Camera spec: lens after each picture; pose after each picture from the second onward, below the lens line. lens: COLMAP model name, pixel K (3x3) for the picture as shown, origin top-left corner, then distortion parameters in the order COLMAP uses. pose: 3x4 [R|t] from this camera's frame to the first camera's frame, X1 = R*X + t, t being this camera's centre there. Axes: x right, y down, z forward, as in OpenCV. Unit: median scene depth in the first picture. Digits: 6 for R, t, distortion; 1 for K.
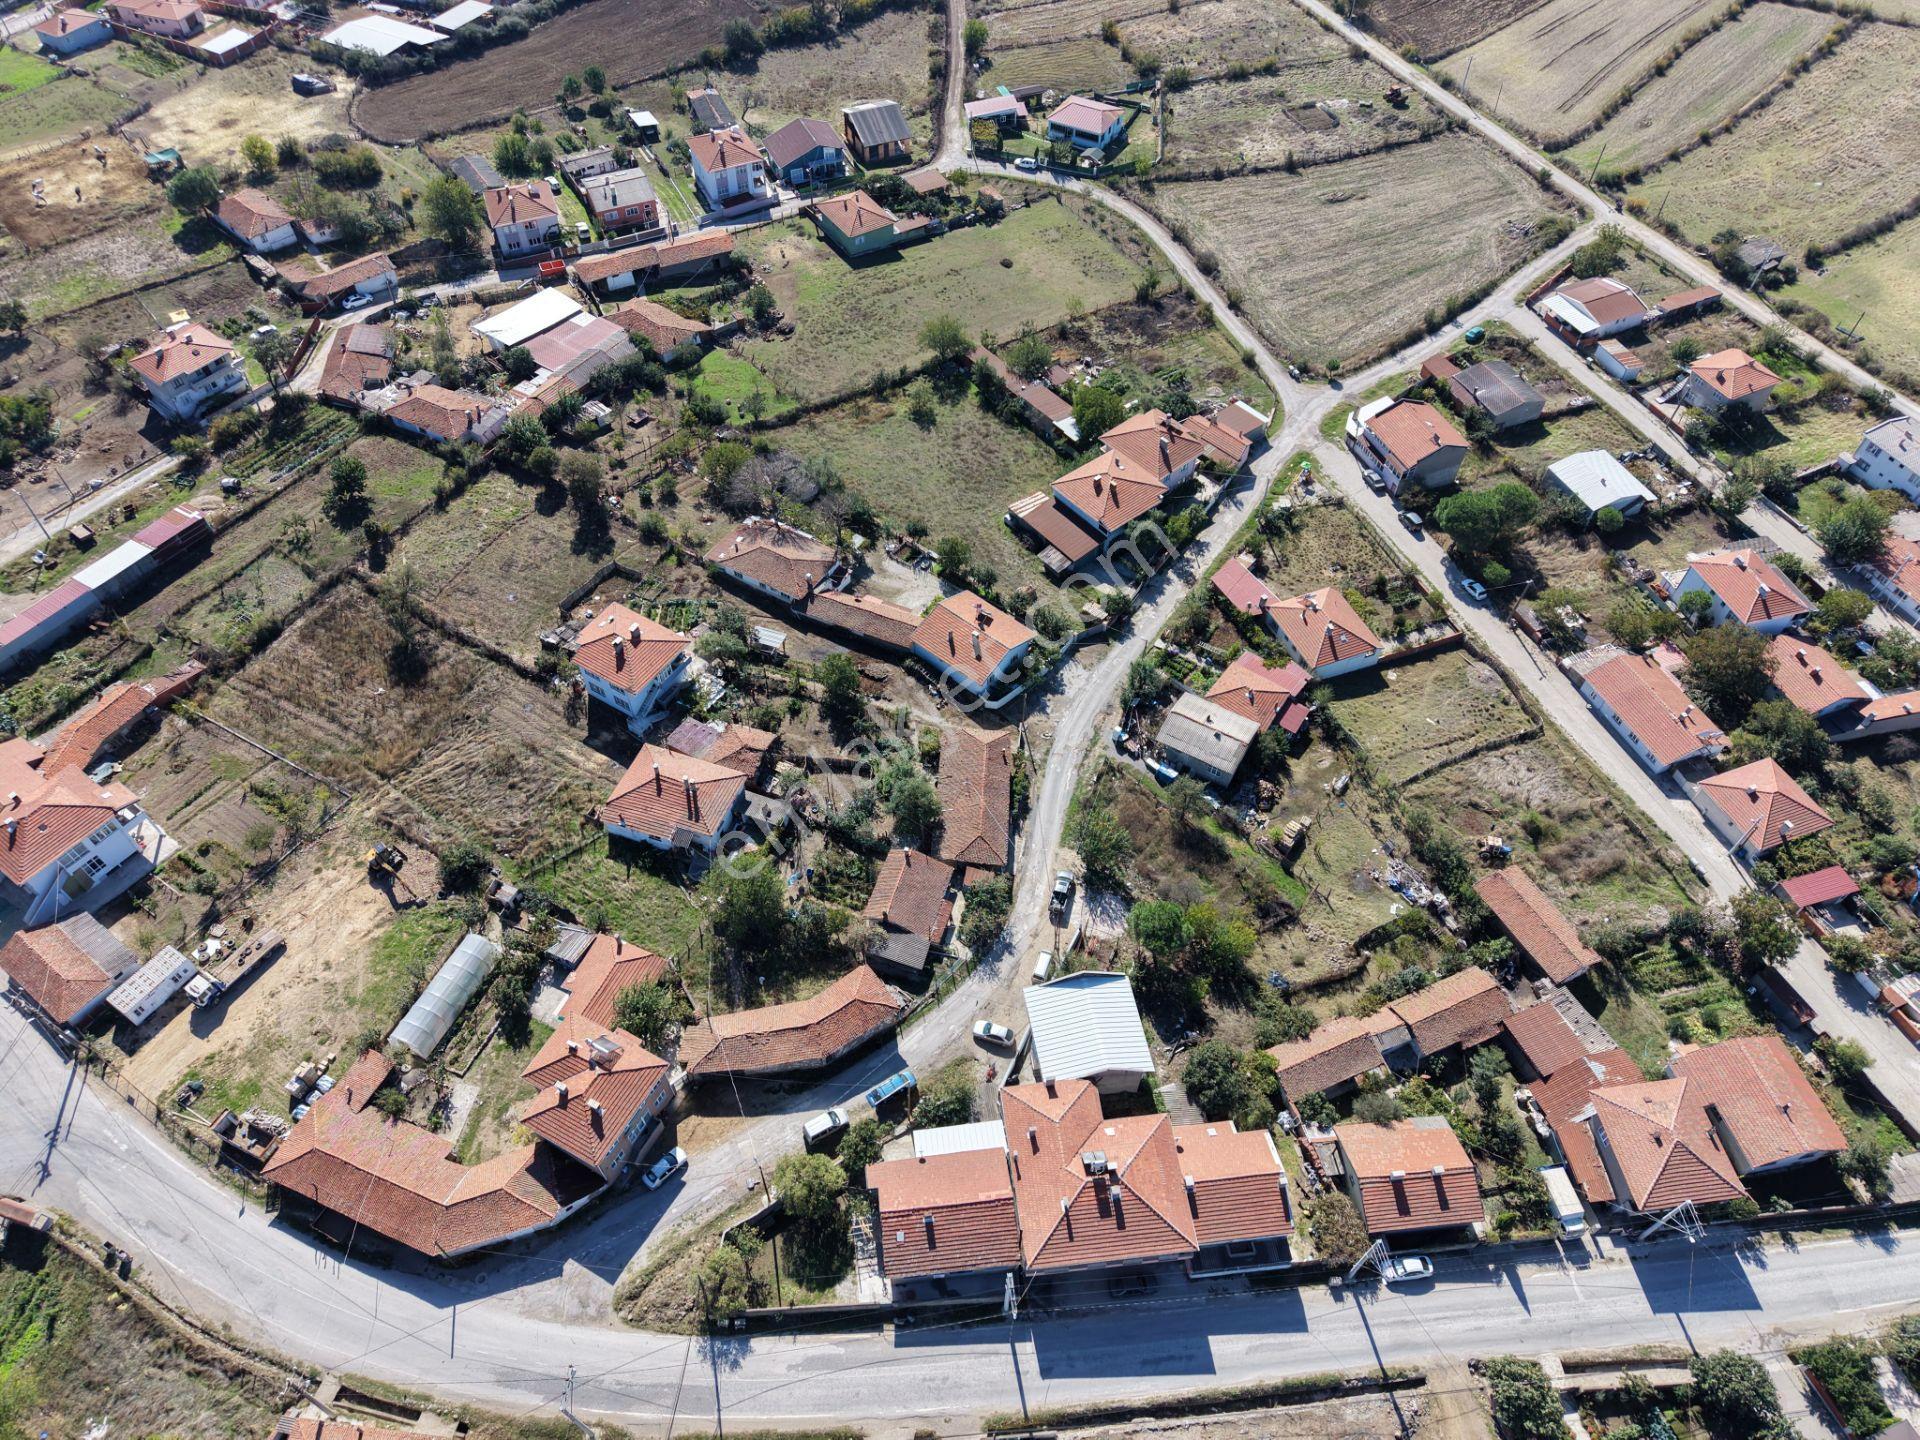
lens RADIAL K [[1286.0, 0, 954.0], [0, 1286.0, 712.8], [0, 0, 1]] dist [0.047639, -0.051417]
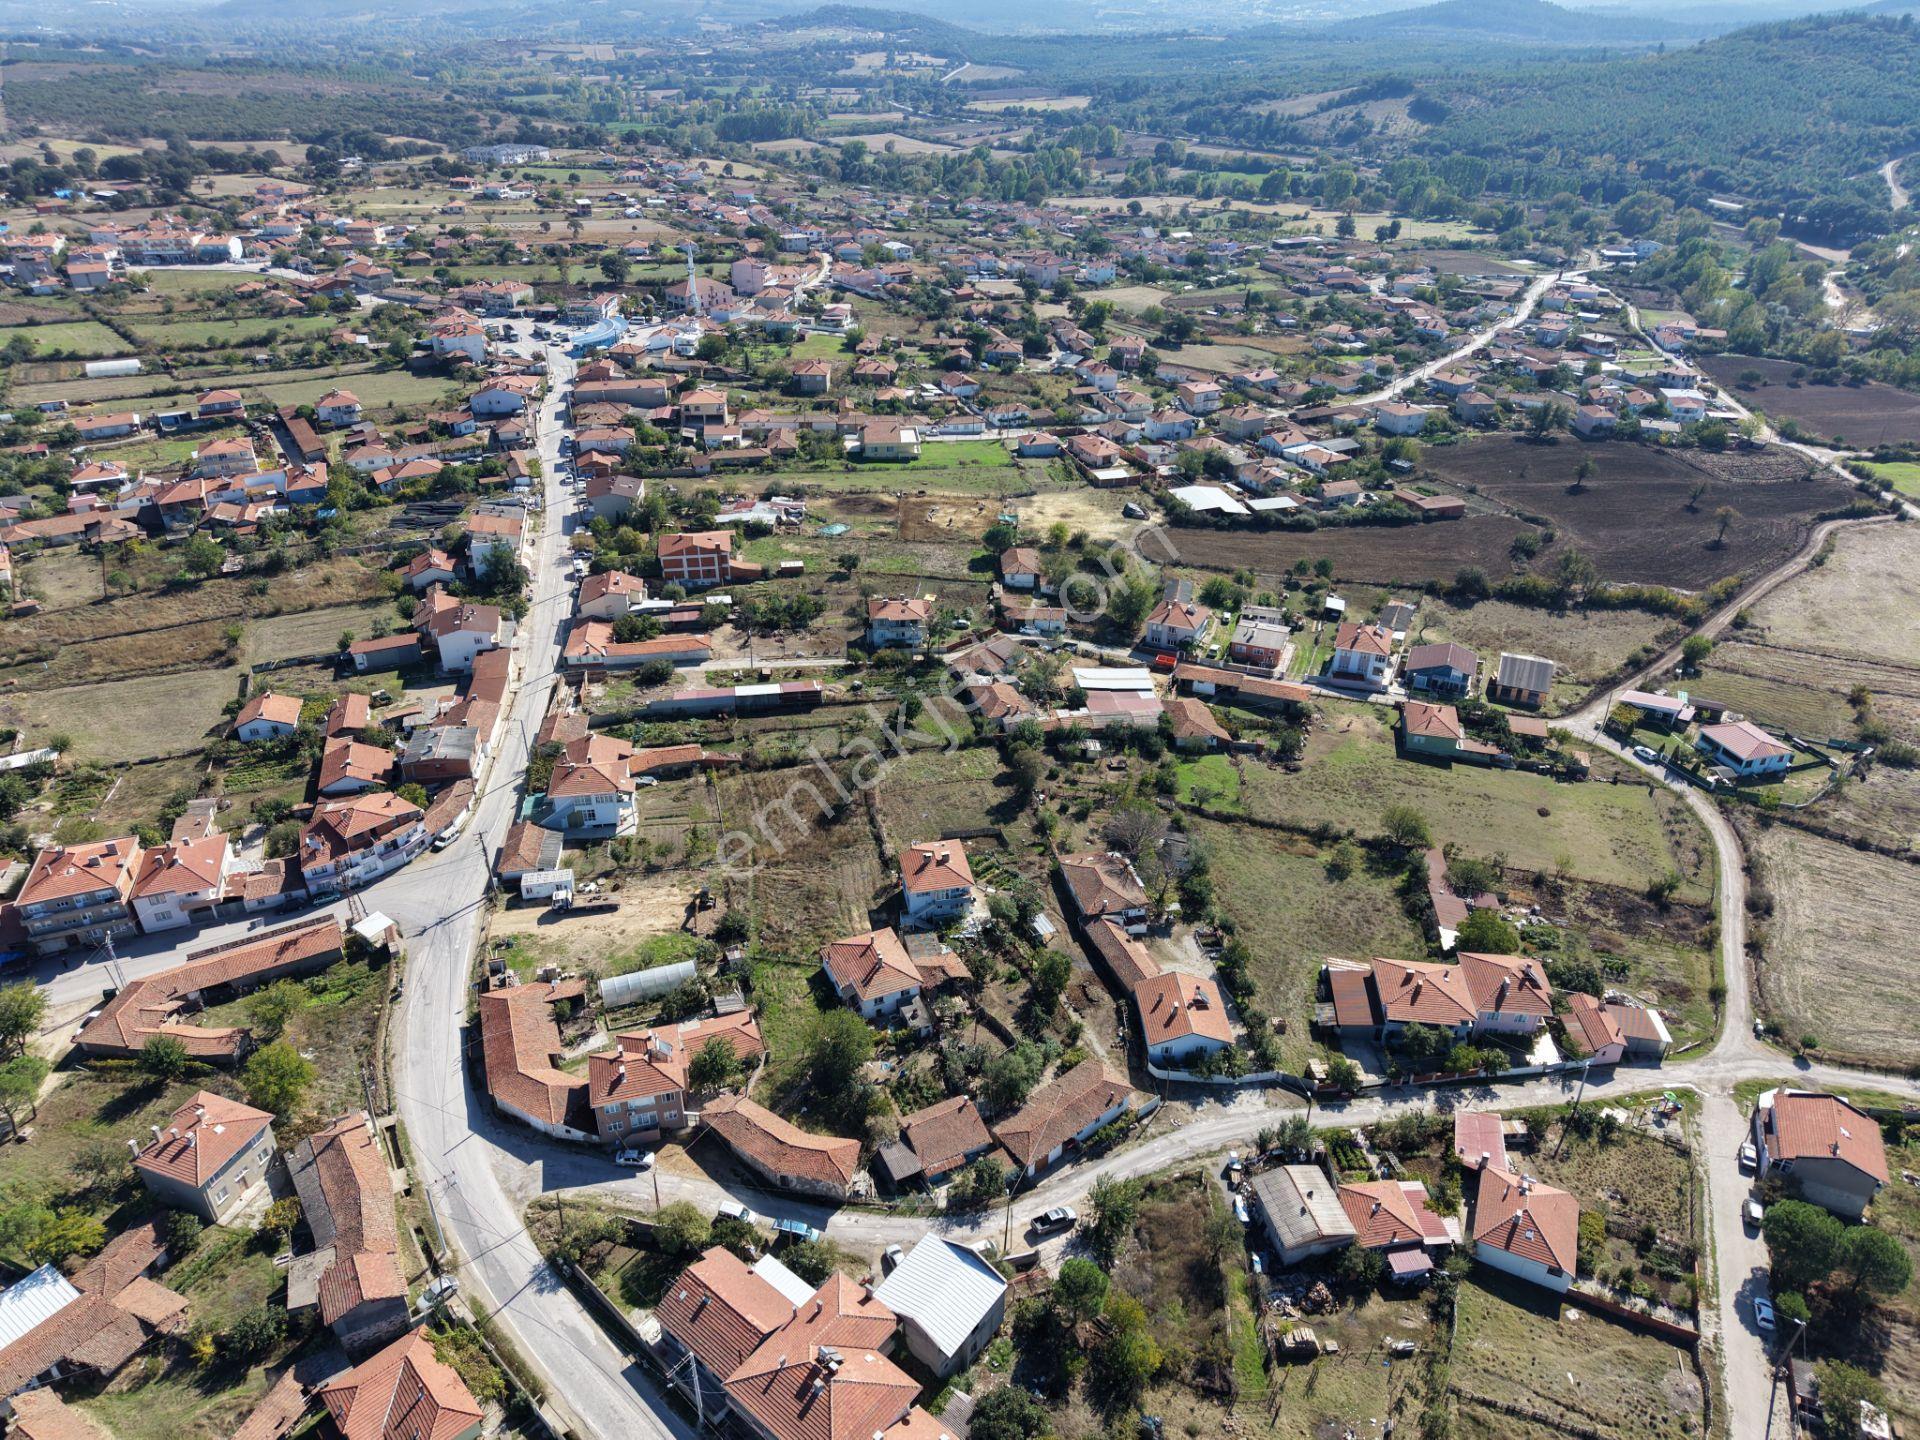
lens RADIAL K [[1286.0, 0, 954.0], [0, 1286.0, 712.8], [0, 0, 1]] dist [0.047639, -0.051417]
pose [[0.690606, 0.356391, -0.629325, 0.489205], [-0.565249, 0.808805, -0.162258, 0.021239], [0.451174, 0.467781, 0.760015, -0.020943]]
